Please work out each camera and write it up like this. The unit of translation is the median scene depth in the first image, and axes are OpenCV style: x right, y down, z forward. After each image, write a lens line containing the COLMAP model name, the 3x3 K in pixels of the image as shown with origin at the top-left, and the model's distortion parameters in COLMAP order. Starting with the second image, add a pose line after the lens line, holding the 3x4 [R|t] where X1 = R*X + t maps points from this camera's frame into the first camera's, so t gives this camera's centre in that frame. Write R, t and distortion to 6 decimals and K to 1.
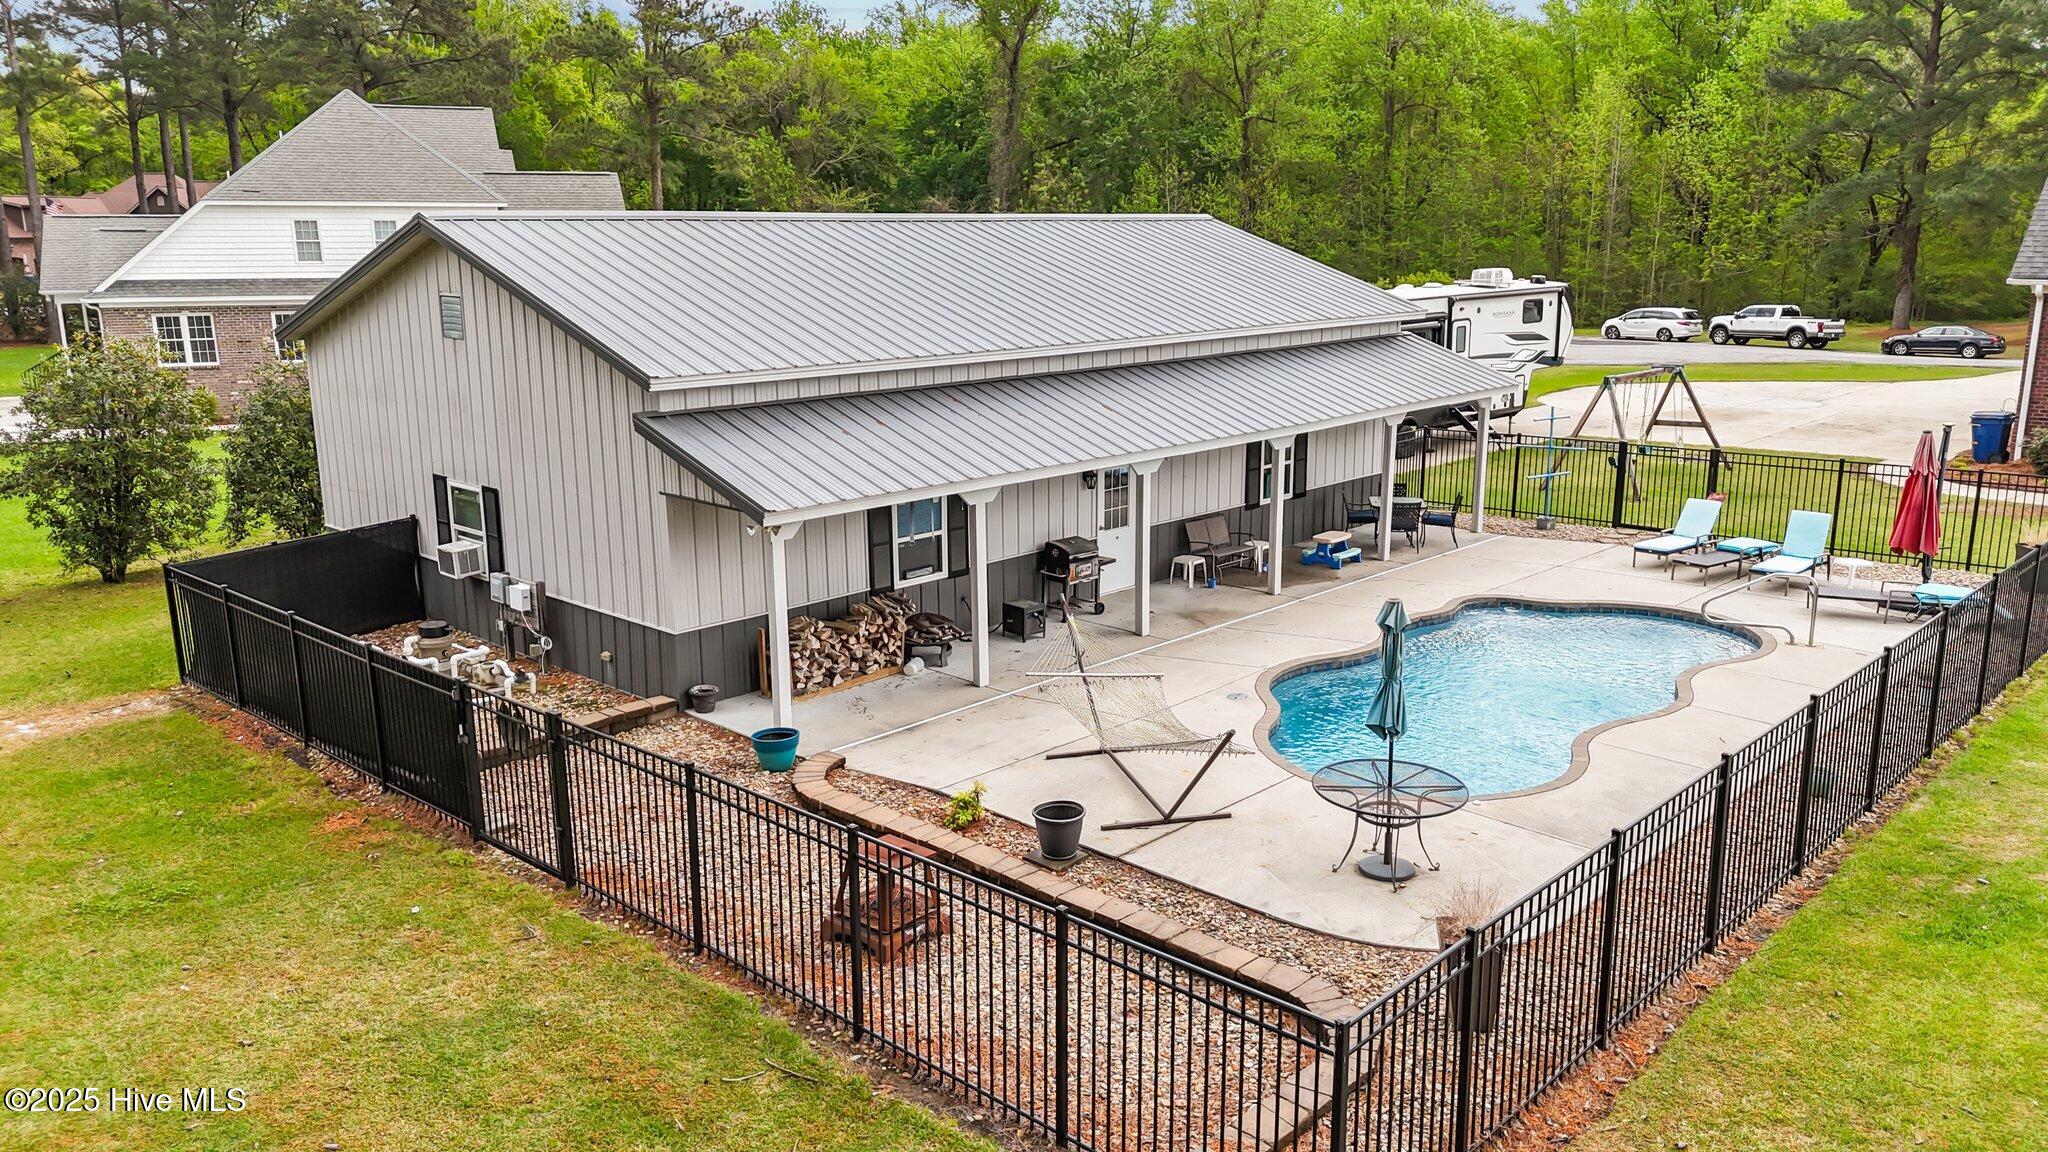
lens RADIAL K [[1510.8, 0, 1019.9], [0, 1510.8, 575.3], [0, 0, 1]] dist [0.075831, -0.080009]
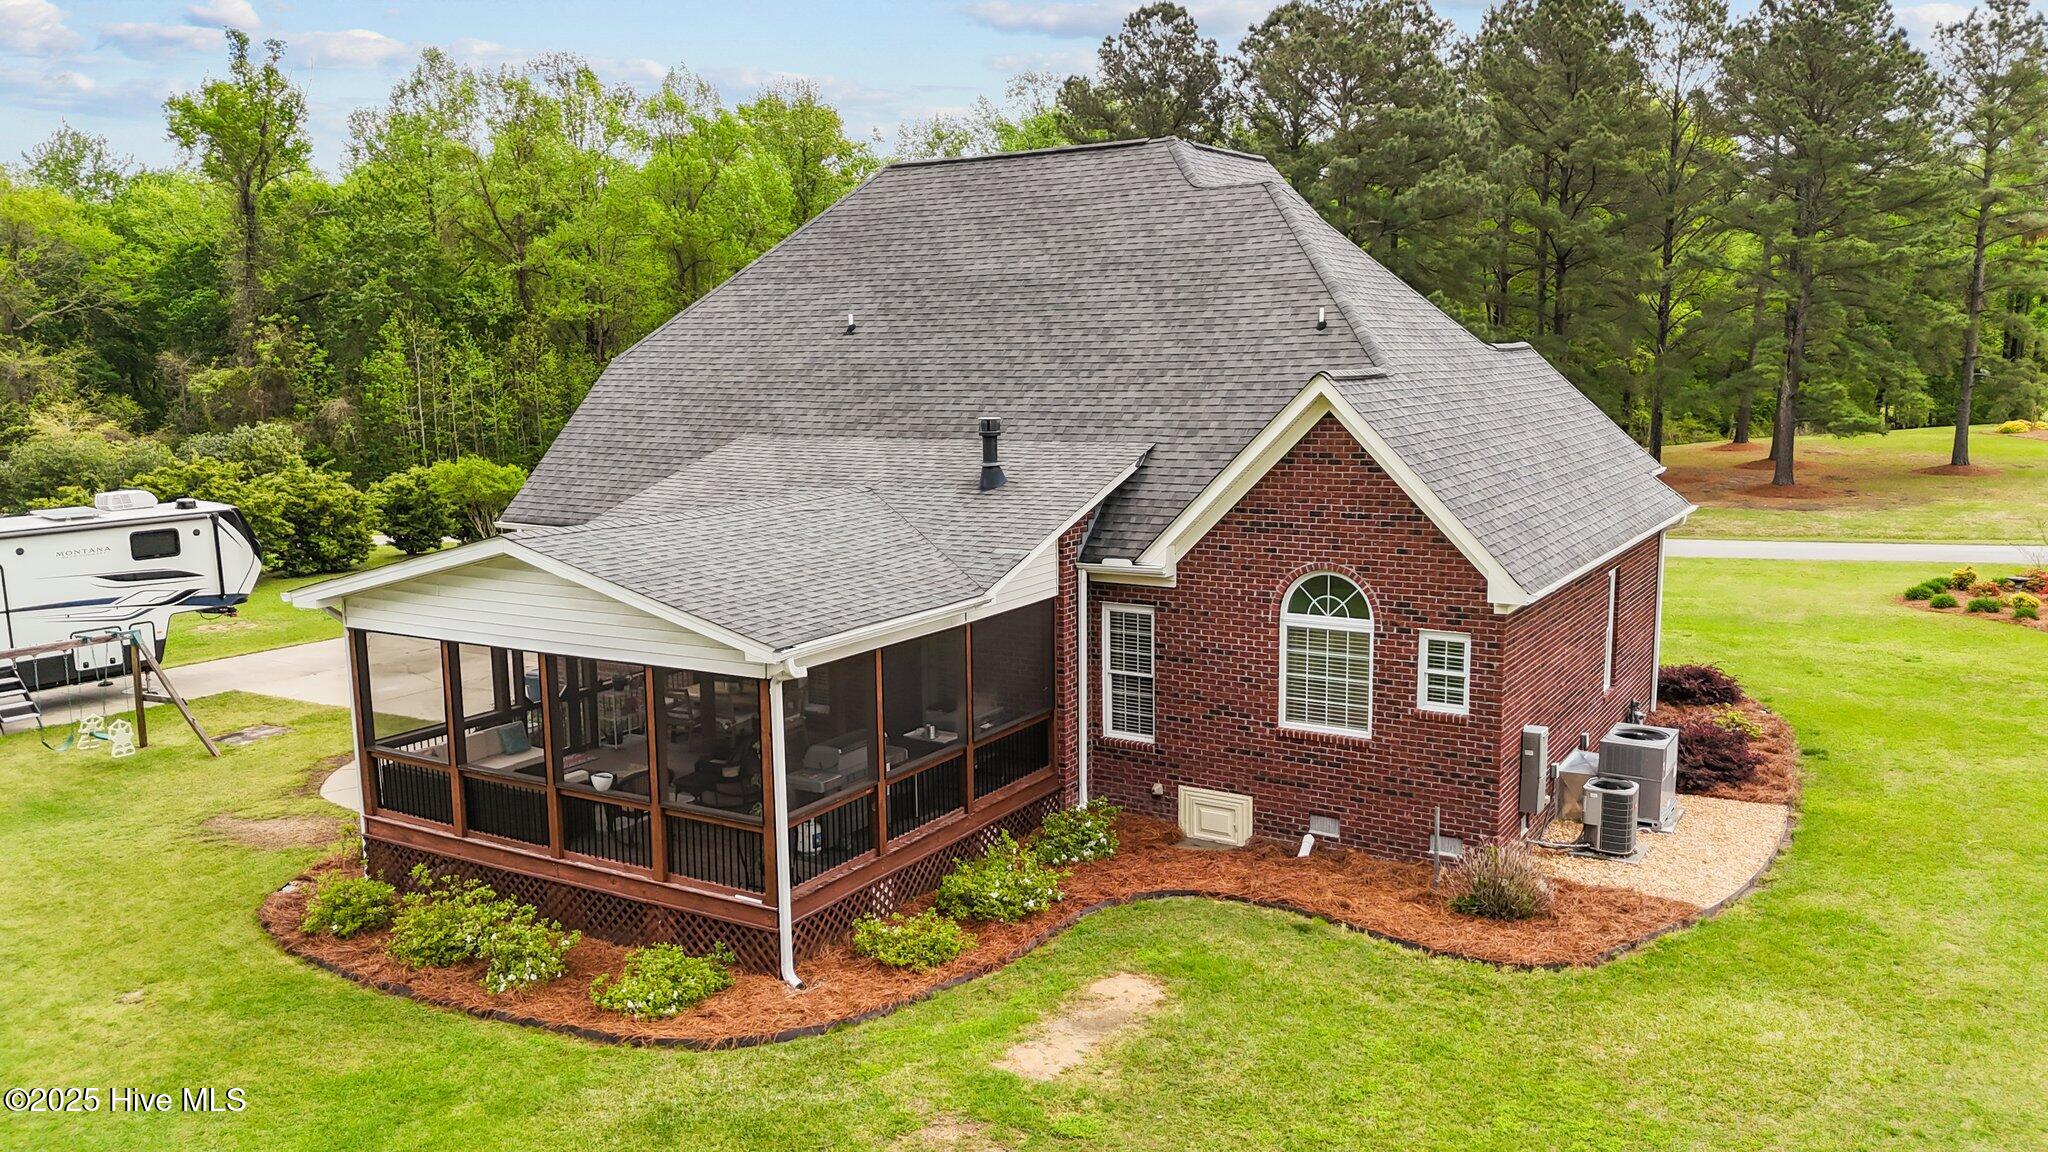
lens RADIAL K [[1510.8, 0, 1019.9], [0, 1510.8, 575.3], [0, 0, 1]] dist [0.075831, -0.080009]
pose [[0.977526, -0.036620, 0.207608, 0.302312], [0.052403, 0.996096, -0.071041, -0.035539], [-0.204196, 0.080324, 0.975629, 0.045388]]
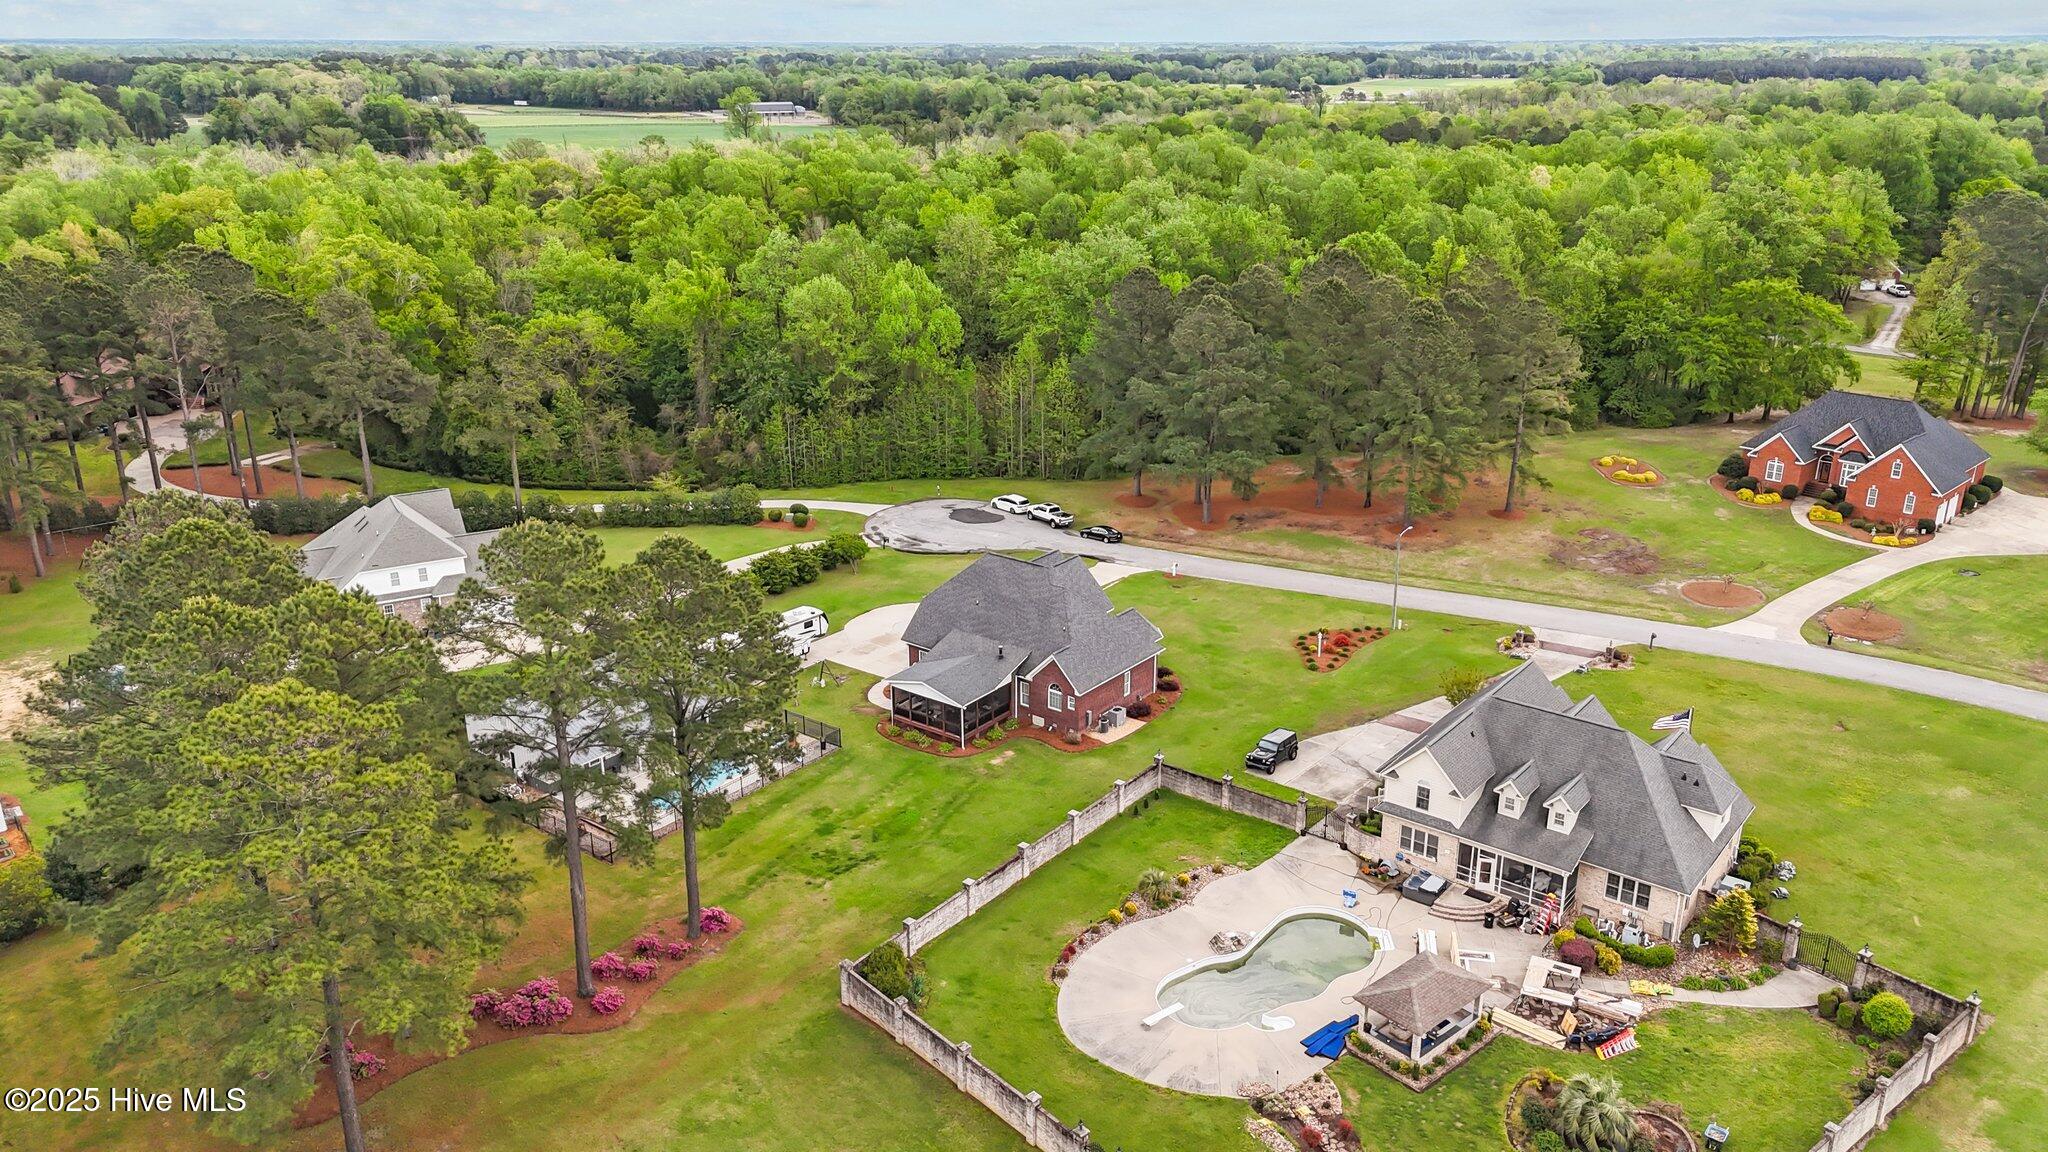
lens RADIAL K [[1490.9, 0, 1029.9], [0, 1490.9, 576.2], [0, 0, 1]] dist [0.081315, -0.087574]
pose [[0.993315, -0.029572, 0.111584, 0.222988], [0.015672, 0.992228, 0.123445, -0.329615], [-0.114368, -0.120871, 0.986058, -1.112581]]
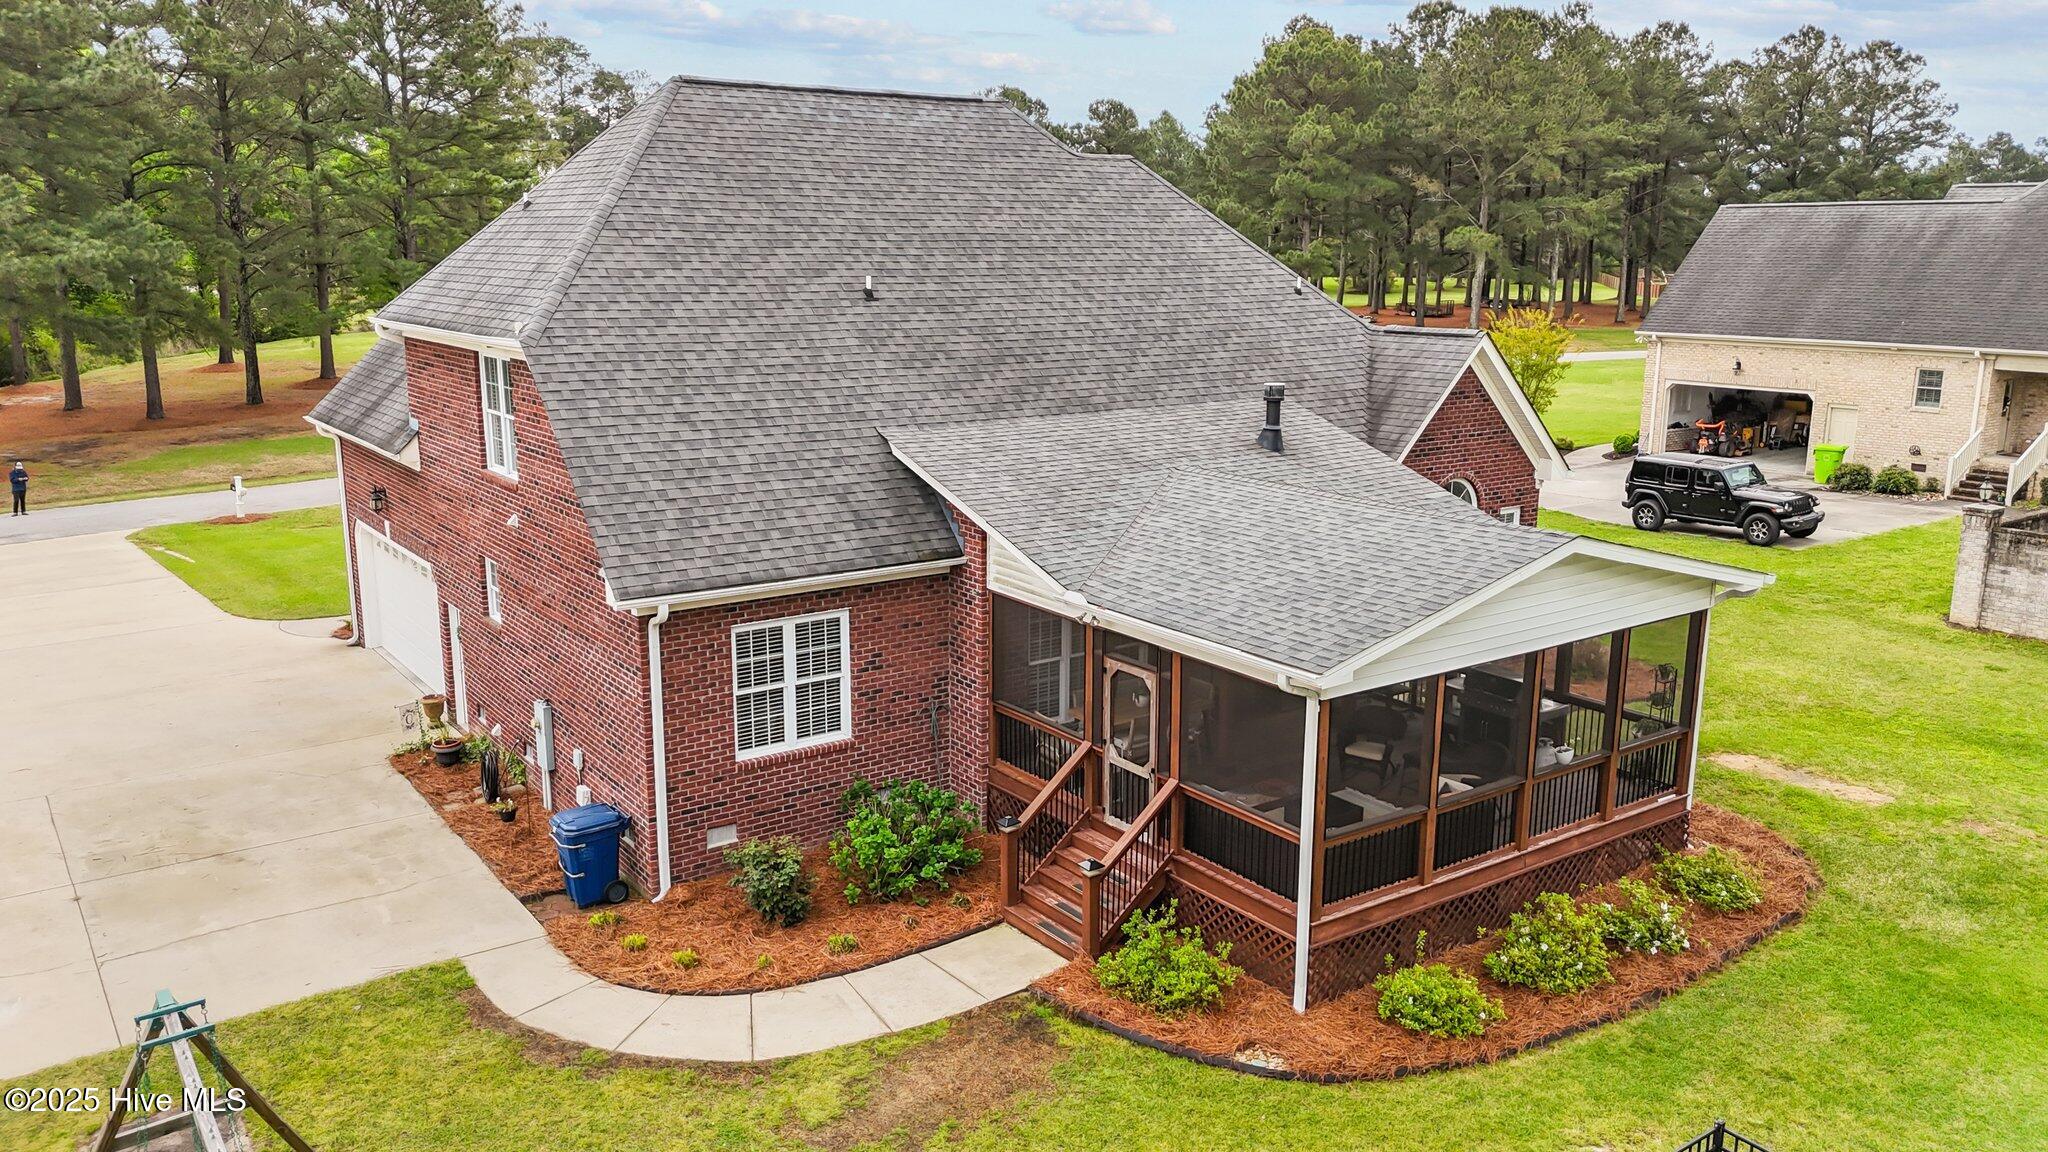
lens RADIAL K [[1510.8, 0, 1019.9], [0, 1510.8, 575.3], [0, 0, 1]] dist [0.075831, -0.080009]
pose [[0.194112, -0.202747, 0.959799, 0.058332], [0.213441, 0.963698, 0.160404, -0.104689], [-0.957478, 0.173724, 0.230340, 0.294053]]
